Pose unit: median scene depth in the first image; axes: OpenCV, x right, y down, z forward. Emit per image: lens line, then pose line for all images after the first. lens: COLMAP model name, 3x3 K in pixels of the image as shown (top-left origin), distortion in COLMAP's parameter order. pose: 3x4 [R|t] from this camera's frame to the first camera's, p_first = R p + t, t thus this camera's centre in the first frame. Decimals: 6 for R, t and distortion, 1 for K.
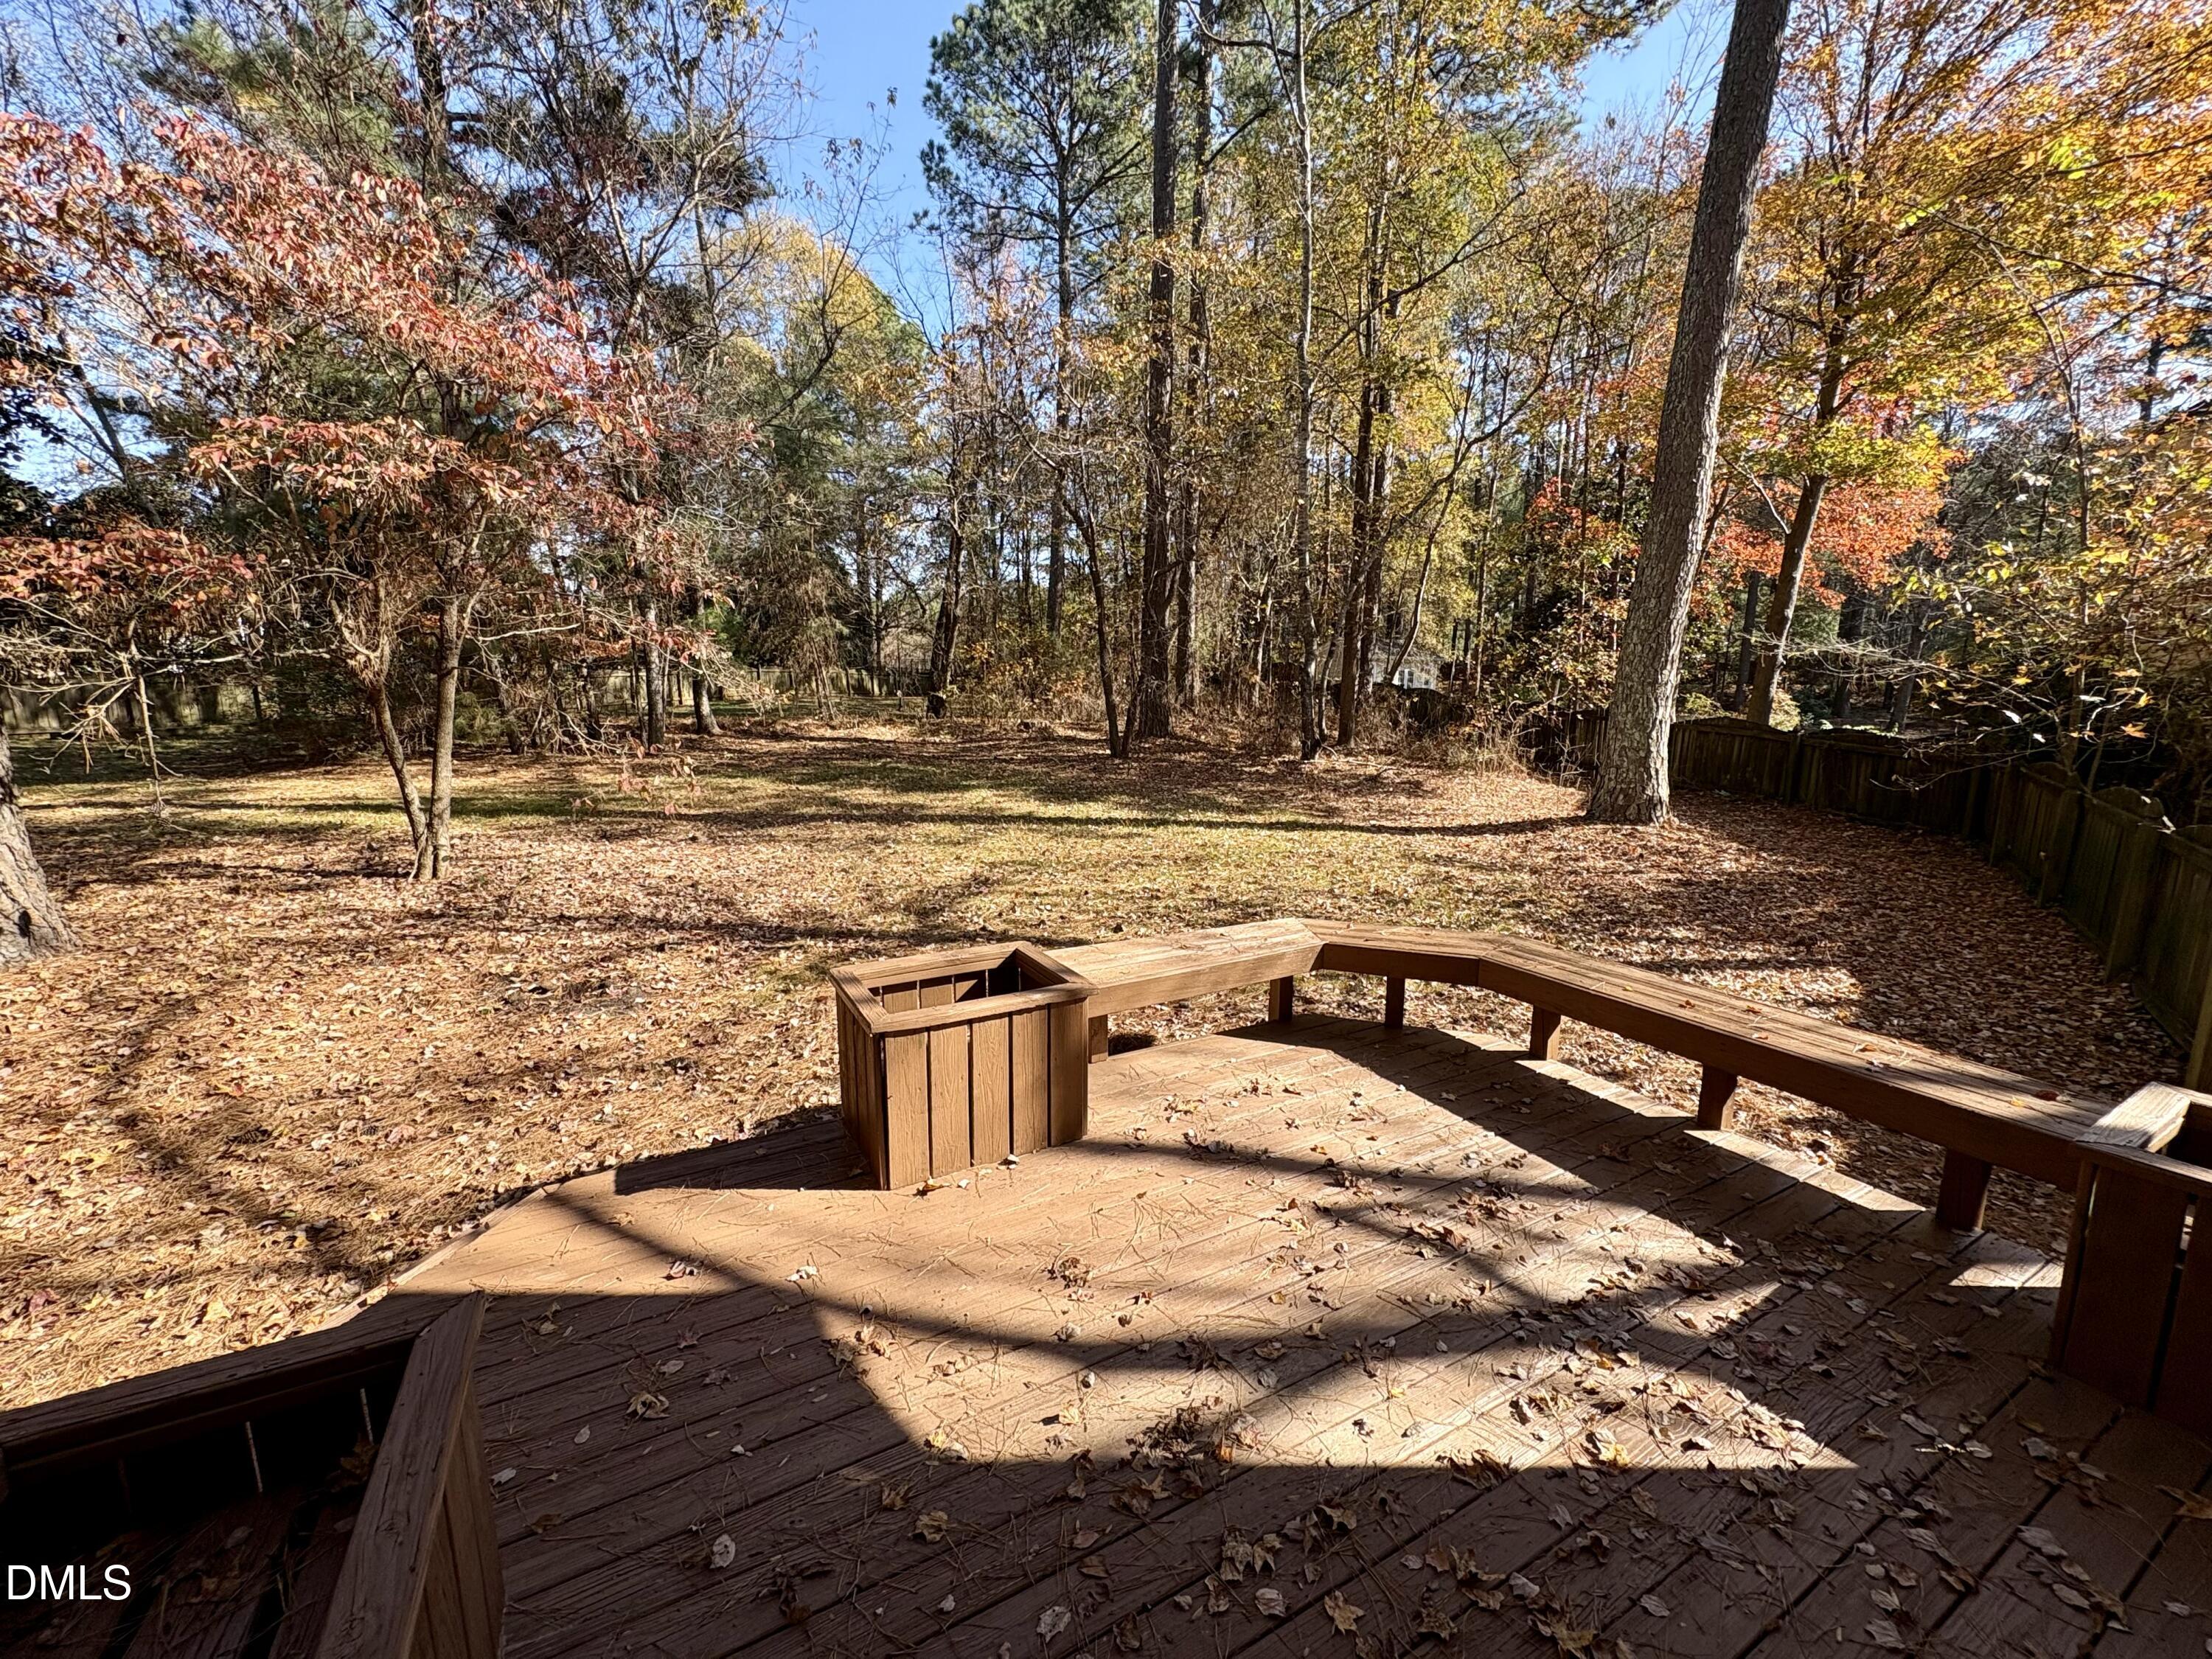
lens RADIAL K [[875.6, 0, 1106.0], [0, 875.6, 829.5], [0, 0, 1]] dist [-0.000037, 0.000257]
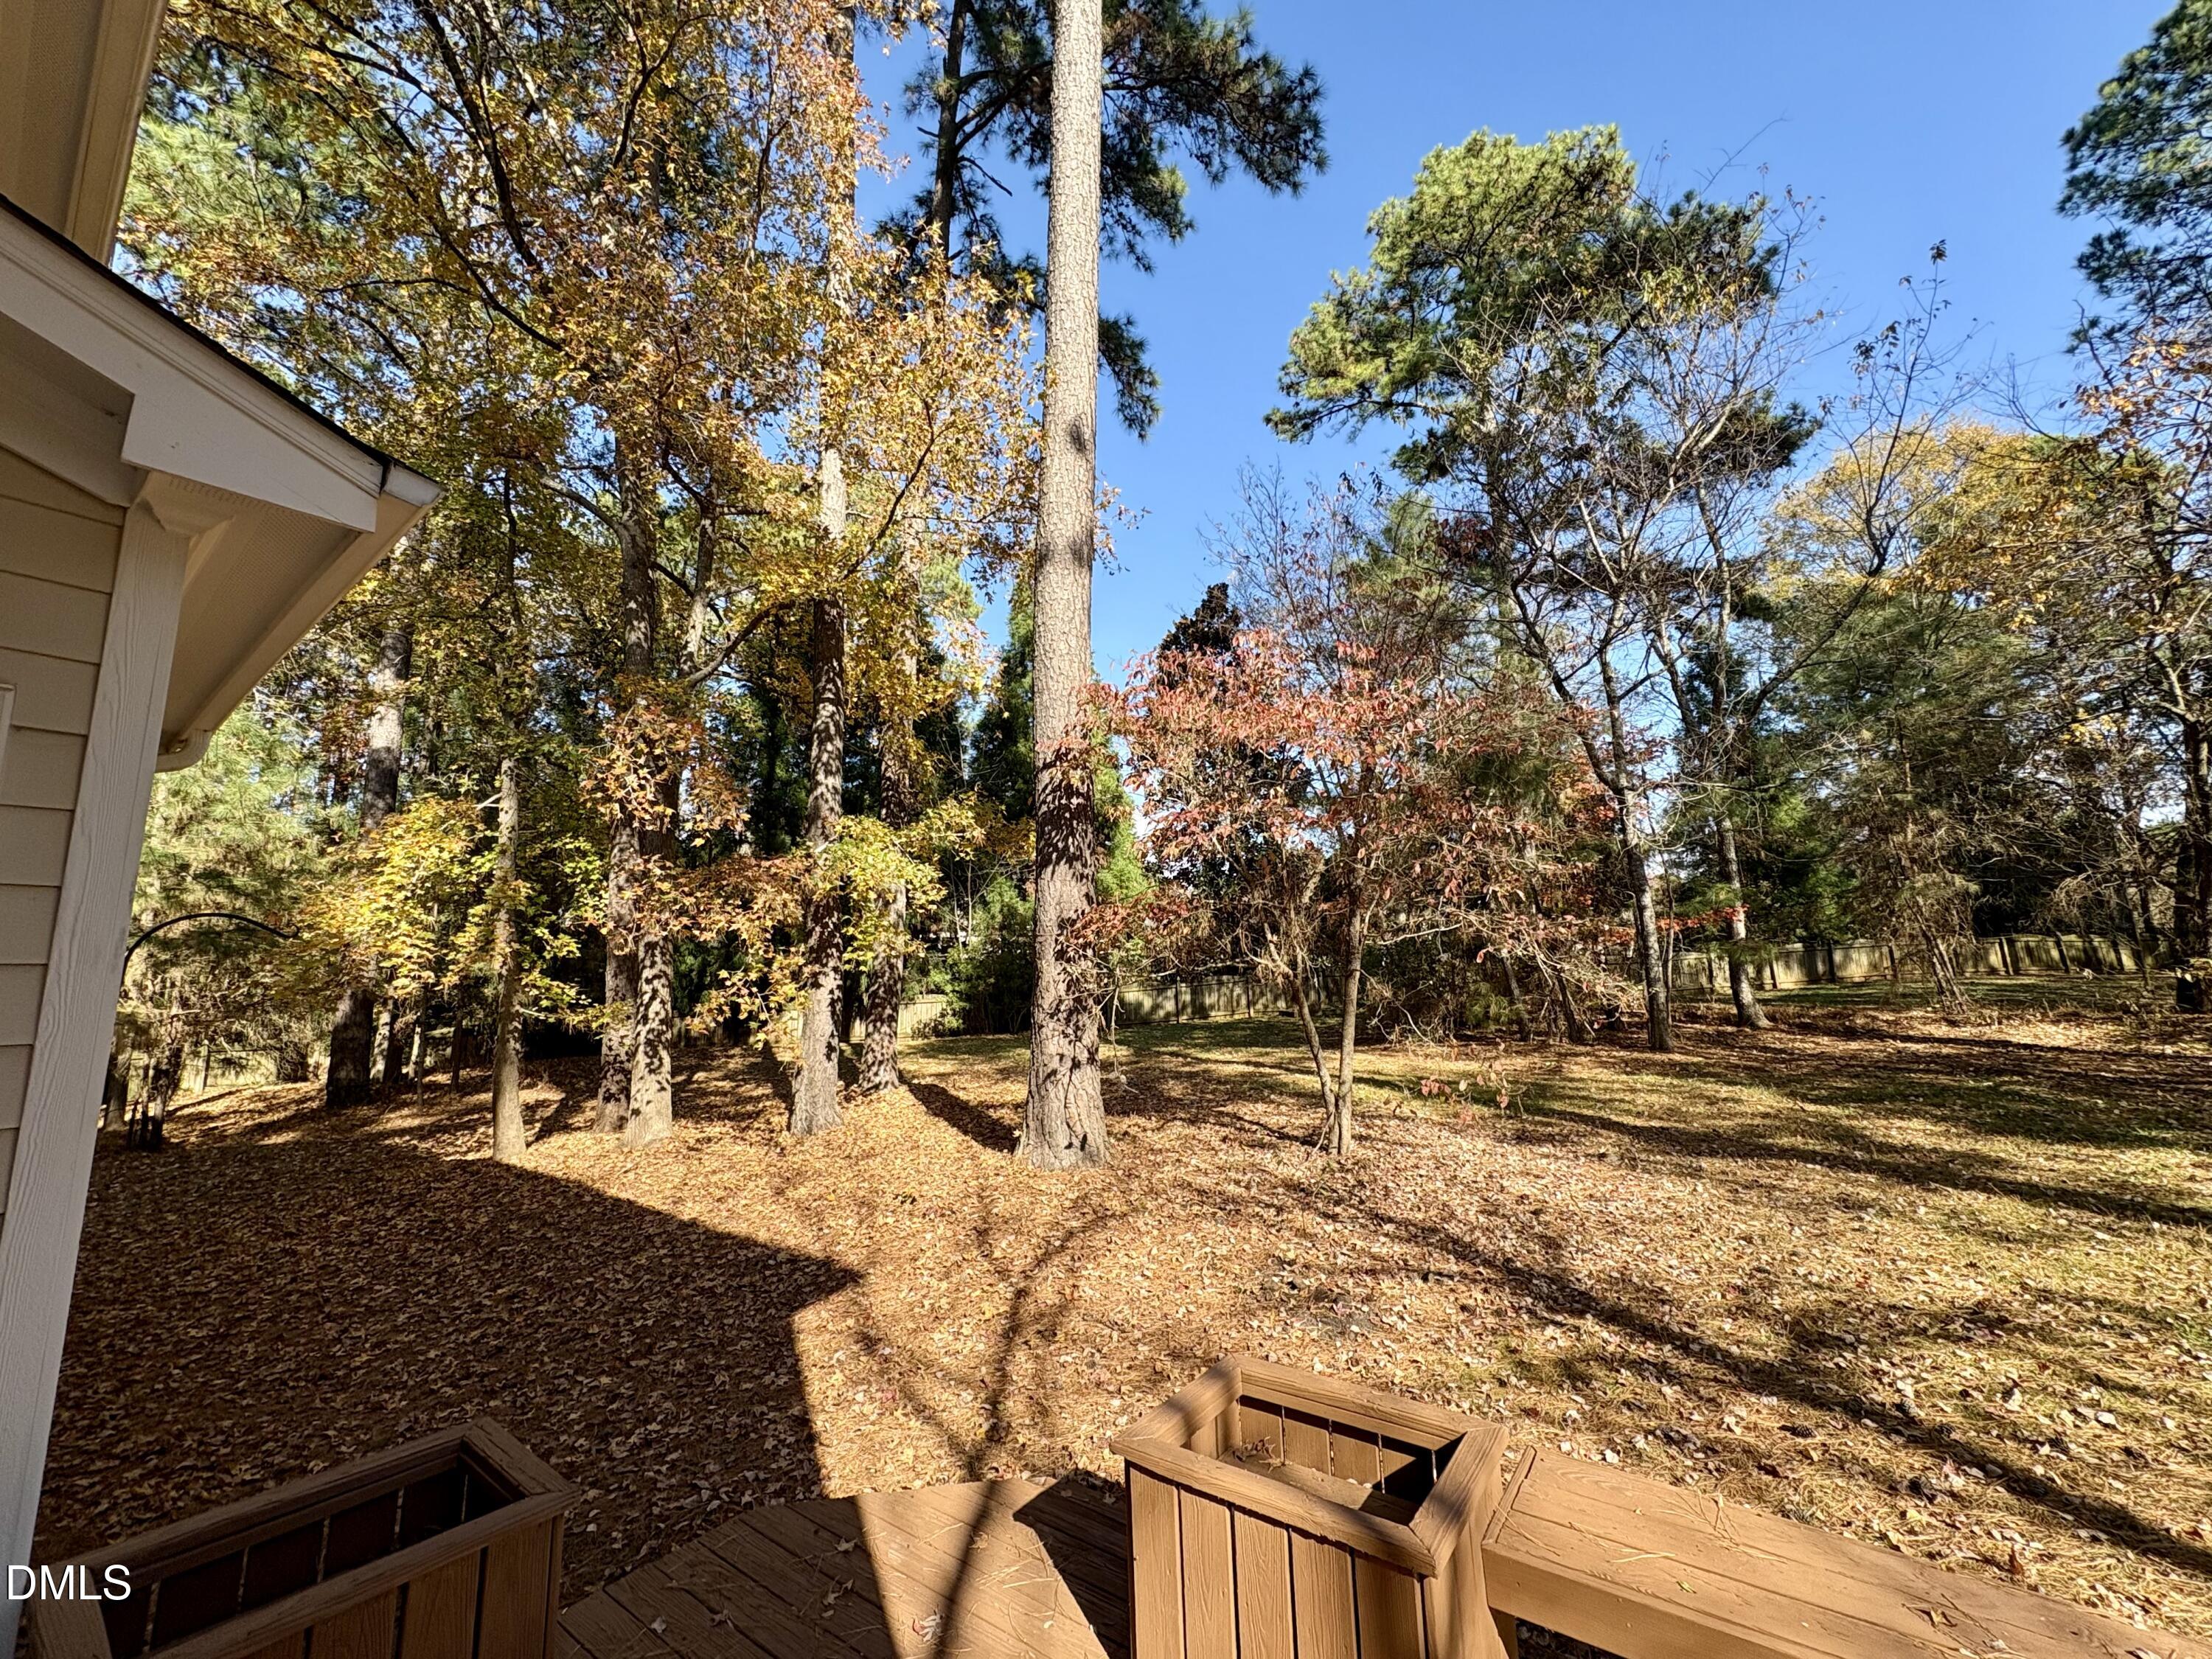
lens RADIAL K [[875.6, 0, 1106.0], [0, 875.6, 829.5], [0, 0, 1]] dist [-0.000037, 0.000257]
pose [[0.407685, -0.165289, -0.898038, 0.215836], [-0.122560, 0.964676, -0.233193, -0.051805], [0.904860, 0.205133, 0.373026, 0.222799]]
